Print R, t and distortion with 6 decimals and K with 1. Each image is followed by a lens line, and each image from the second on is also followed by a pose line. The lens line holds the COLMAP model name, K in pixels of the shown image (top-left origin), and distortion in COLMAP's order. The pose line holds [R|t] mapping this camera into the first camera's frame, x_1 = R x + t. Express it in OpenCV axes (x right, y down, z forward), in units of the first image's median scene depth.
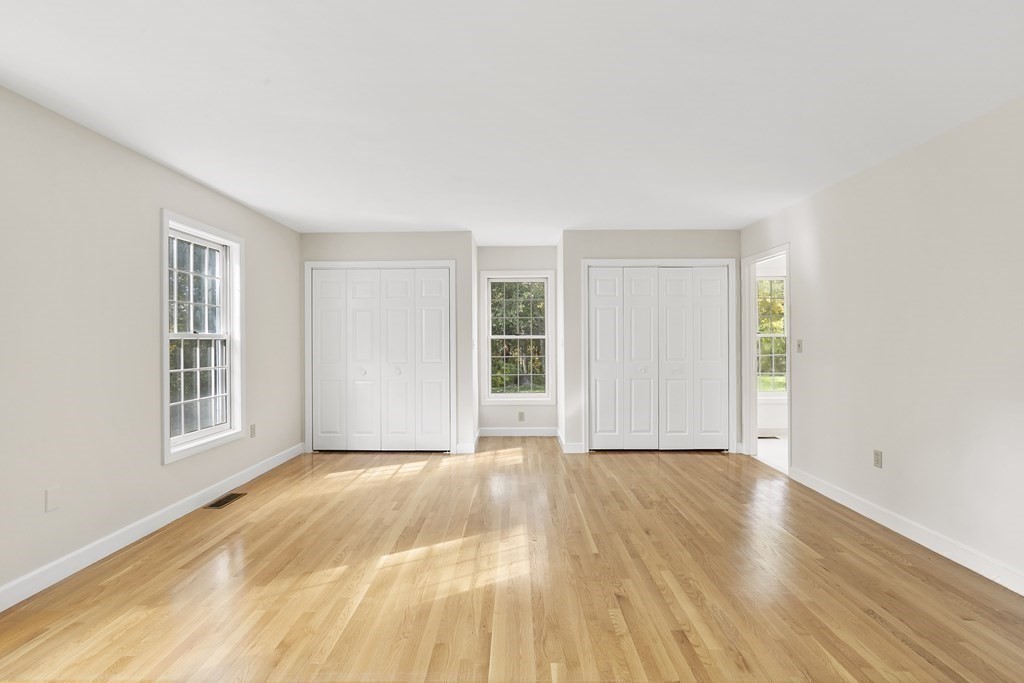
lens RADIAL K [[471.9, 0, 517.6], [0, 471.9, 340.2], [0, 0, 1]] dist [-0.011509, 0.002762]
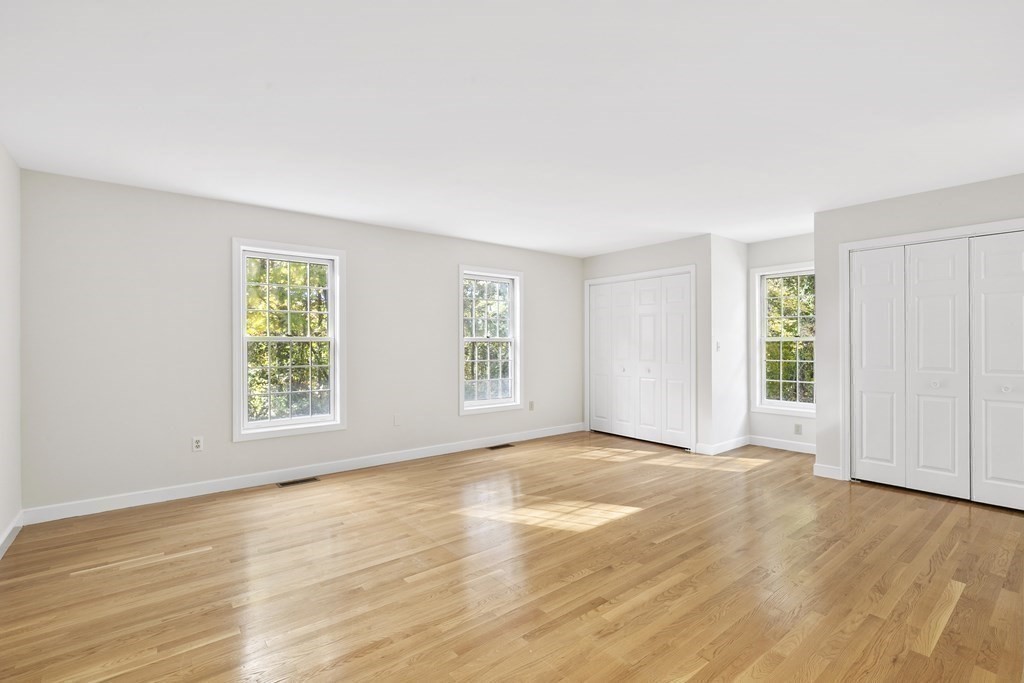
lens RADIAL K [[471.9, 0, 512.7], [0, 471.9, 339.0], [0, 0, 1]] dist [-0.011509, 0.002762]
pose [[0.629069, -0.005851, -0.777327, 0.546885], [-0.001501, 0.999961, -0.008742, 0.003299], [0.777348, 0.006666, 0.629035, 0.059521]]
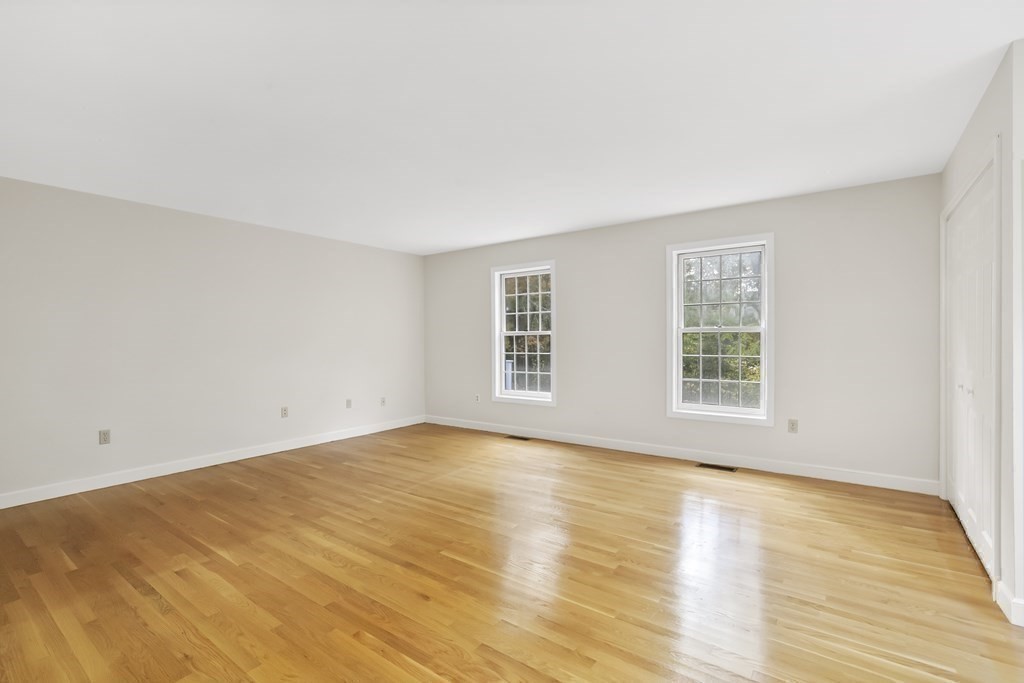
lens RADIAL K [[471.9, 0, 508.9], [0, 471.9, 342.4], [0, 0, 1]] dist [-0.011509, 0.002762]
pose [[-0.598056, 0.019283, -0.801222, 0.599760], [0.010077, 0.999812, 0.016541, -0.002068], [0.801391, 0.001819, -0.598138, 1.182760]]
